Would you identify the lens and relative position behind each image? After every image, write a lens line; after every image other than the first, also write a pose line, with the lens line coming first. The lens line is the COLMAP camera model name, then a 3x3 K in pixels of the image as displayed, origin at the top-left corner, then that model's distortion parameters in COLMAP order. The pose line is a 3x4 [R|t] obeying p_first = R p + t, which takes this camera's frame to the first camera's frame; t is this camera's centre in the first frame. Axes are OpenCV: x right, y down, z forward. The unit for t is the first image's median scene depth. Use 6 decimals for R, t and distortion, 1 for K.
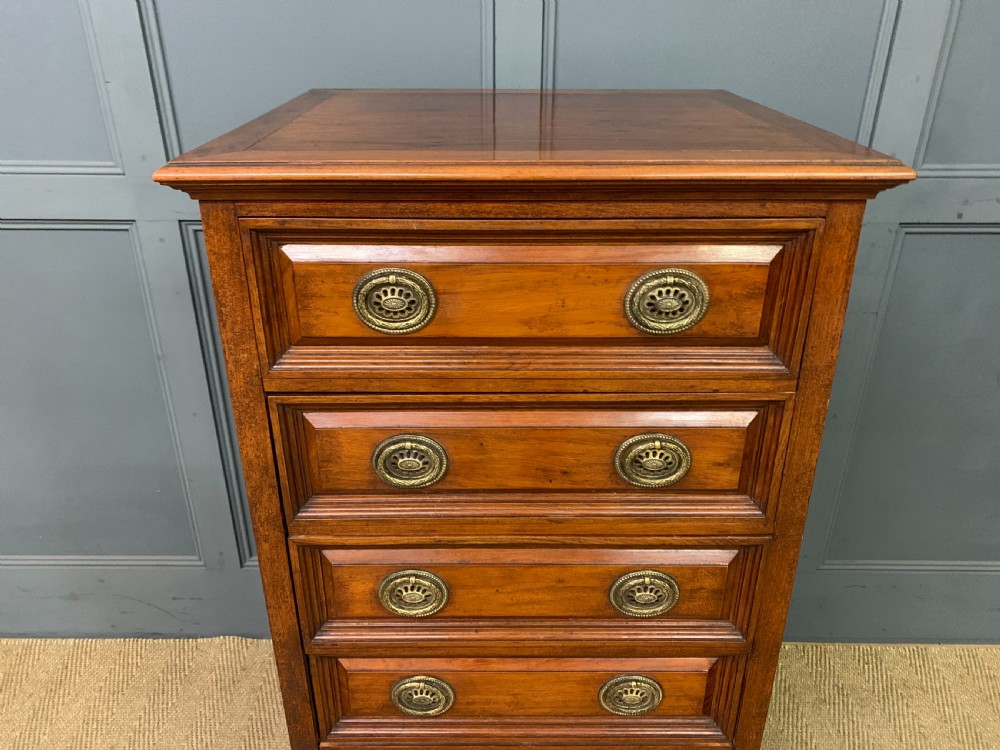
lens RADIAL K [[776.5, 0, 500.0], [0, 776.5, 365.3], [0, 0, 1]] dist [0.011255, 0.002543]
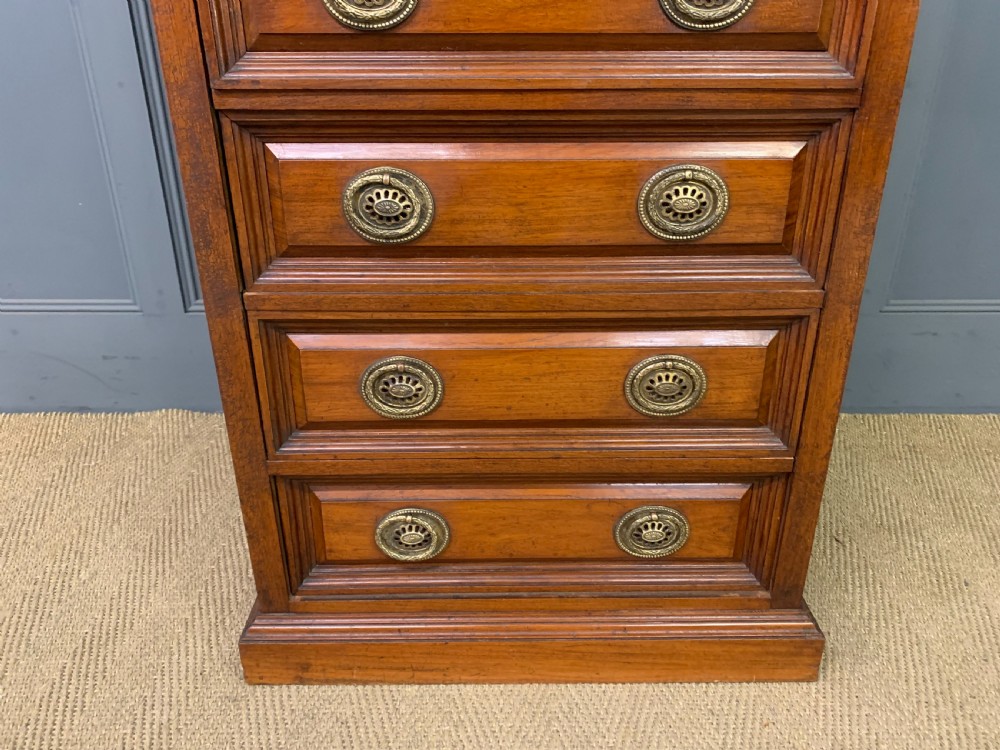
lens RADIAL K [[776.1, 0, 506.0], [0, 776.1, 373.1], [0, 0, 1]] dist [0.013139, 0.000280]
pose [[0.999941, -0.006110, 0.008947, 0.000150], [0.006319, 0.999701, -0.023603, 0.724929], [-0.008800, 0.023658, 0.999681, 0.366808]]
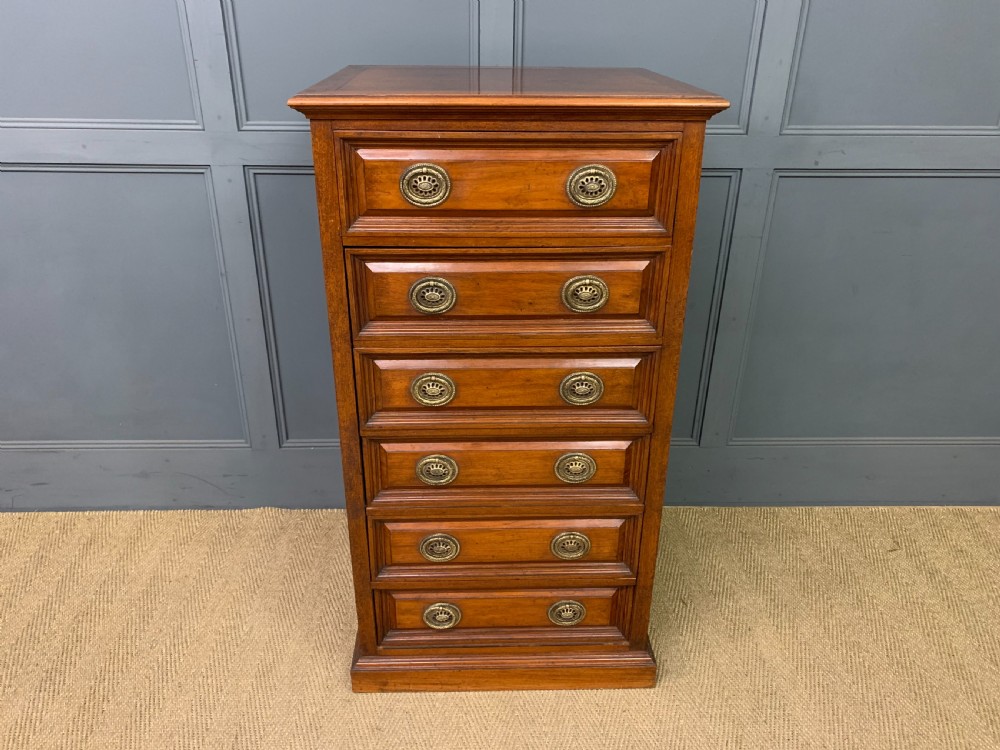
lens RADIAL K [[775.8, 0, 496.2], [0, 775.8, 374.2], [0, 0, 1]] dist [0.025615, -0.007372]
pose [[0.999407, -0.007319, 0.033657, -0.041645], [0.007255, 0.999972, 0.002018, 0.290589], [-0.033671, -0.001773, 0.999431, -0.596411]]
